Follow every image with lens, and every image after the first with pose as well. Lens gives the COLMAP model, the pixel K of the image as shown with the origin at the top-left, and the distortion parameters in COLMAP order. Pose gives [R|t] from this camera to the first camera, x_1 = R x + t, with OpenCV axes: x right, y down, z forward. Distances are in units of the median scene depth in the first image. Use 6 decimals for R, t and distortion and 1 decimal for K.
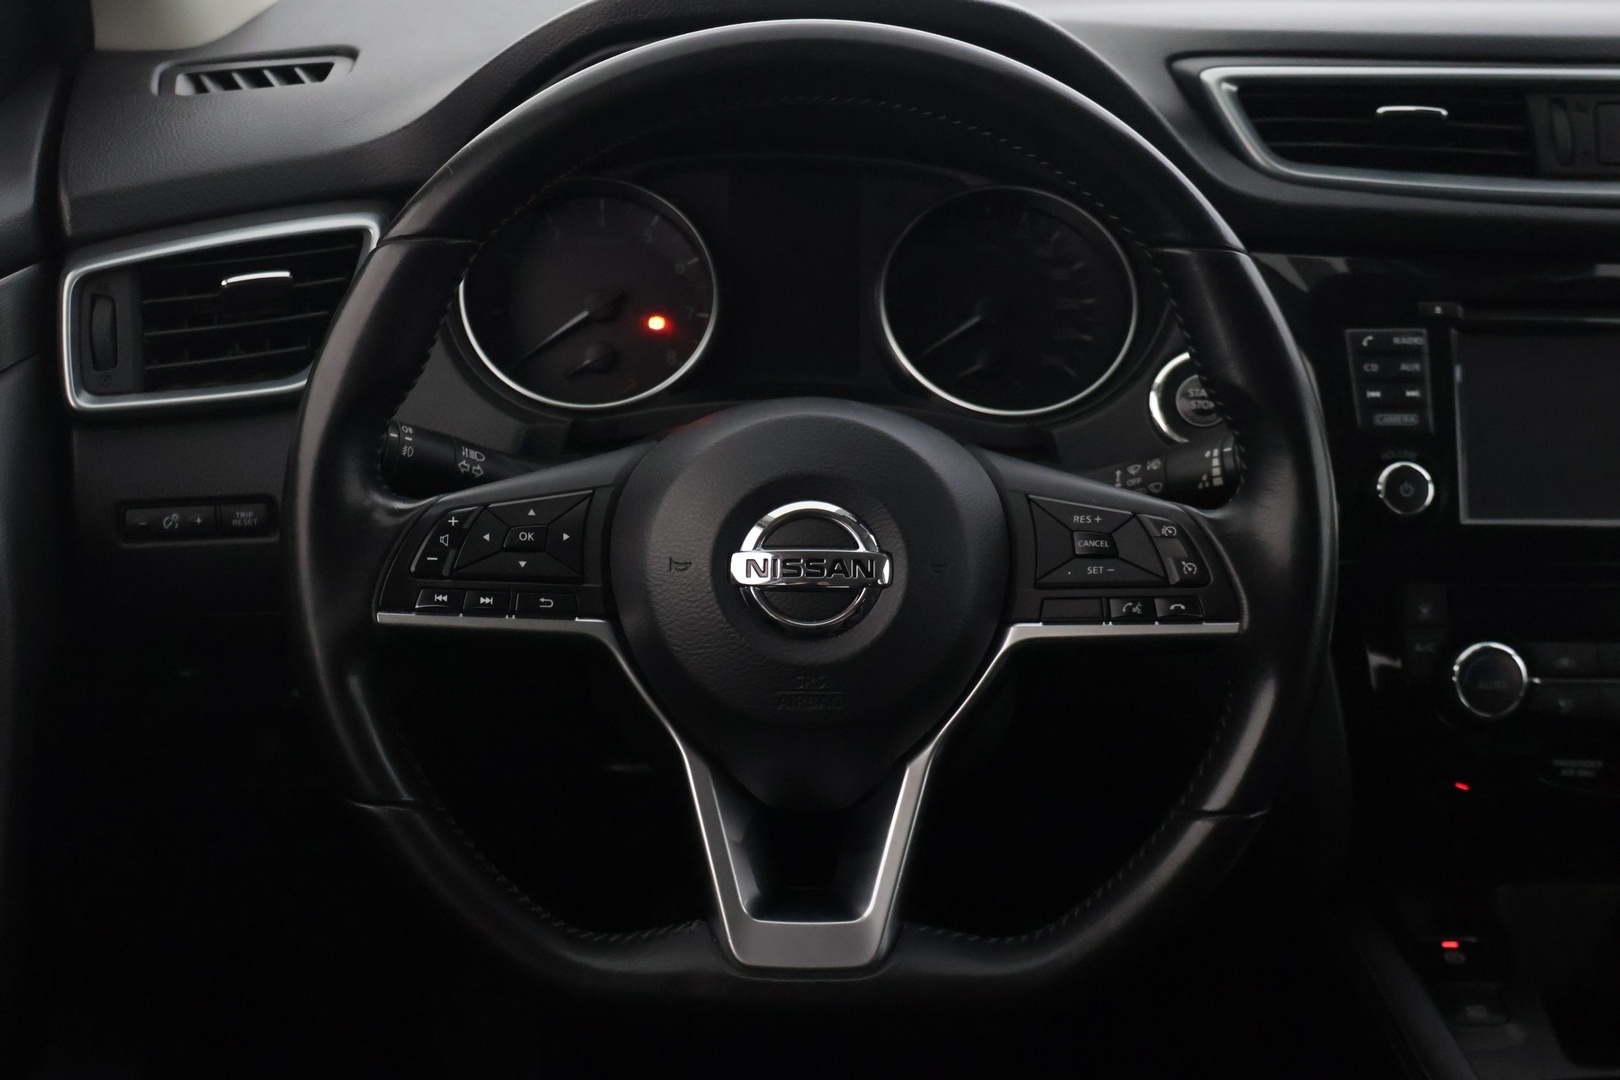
lens RADIAL K [[1955.5, 0, 809.2], [0, 1955.5, 523.3], [0, 0, 1]] dist [0.020143, 0.000000]
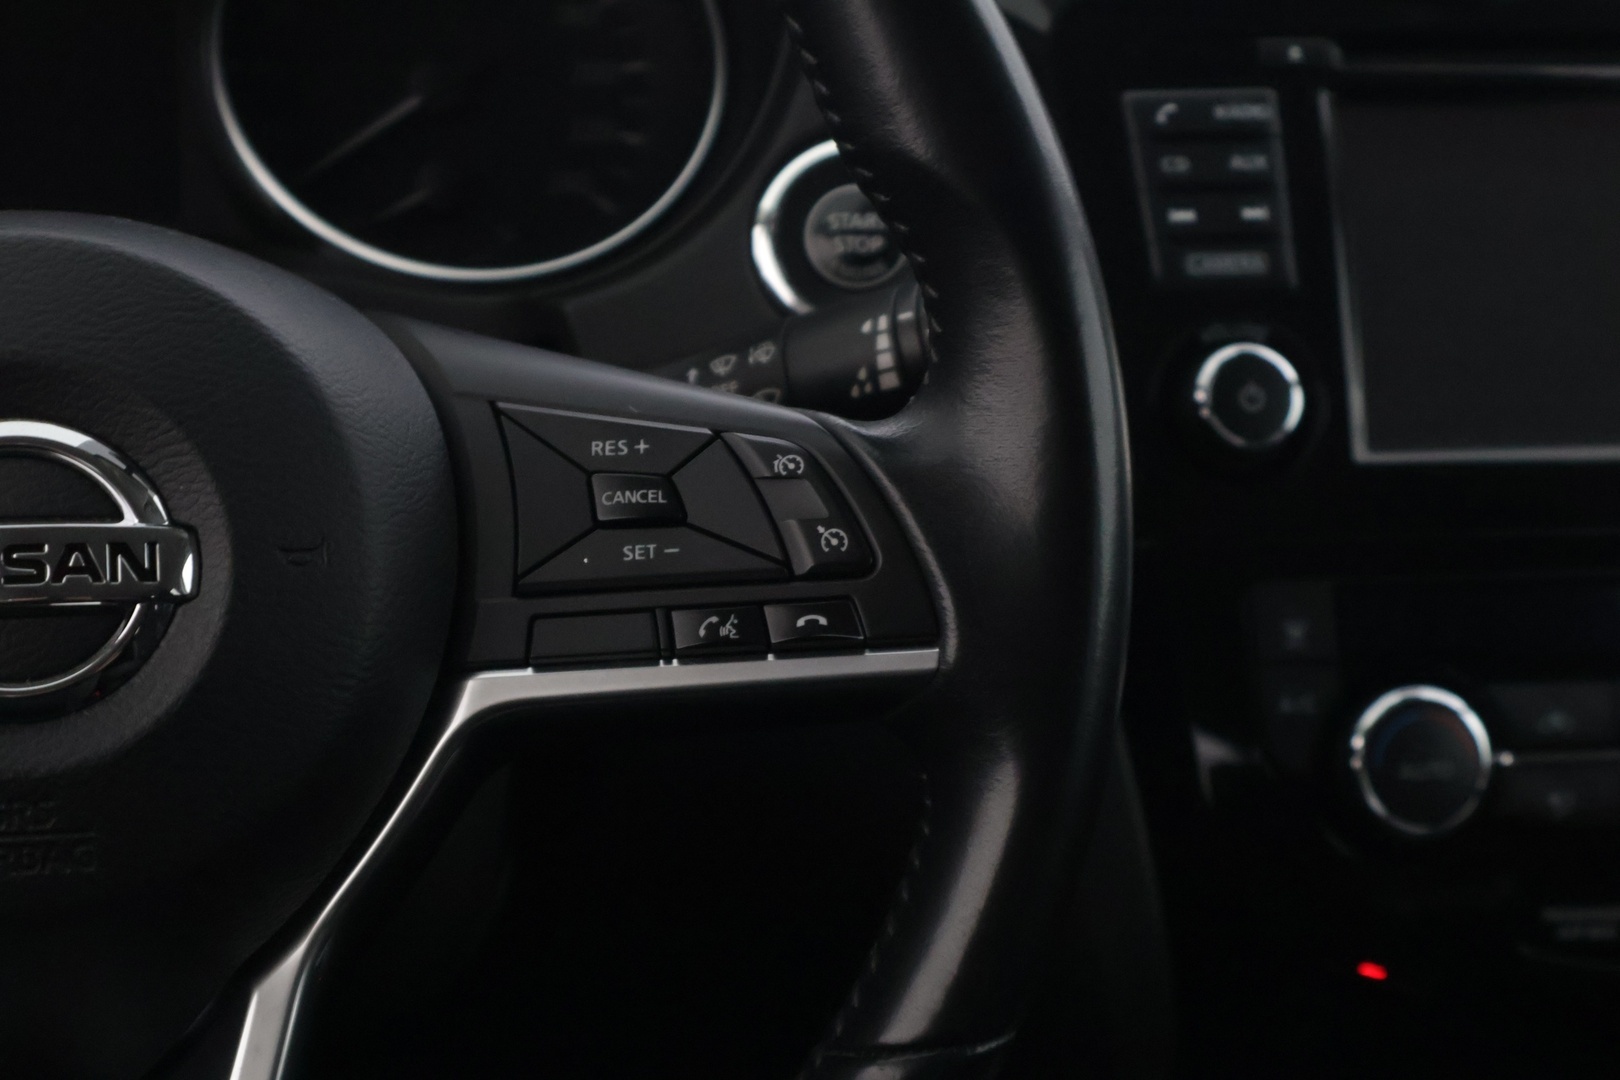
lens RADIAL K [[3231.3, 0, 813.5], [0, 3231.3, 540.0], [0, 0, 1]] dist [0.035242, 0.000000]
pose [[0.984495, -0.034658, 0.171952, 0.047966], [0.038665, 0.999052, -0.020008, 0.034754], [-0.171096, 0.026346, 0.984902, 0.198848]]
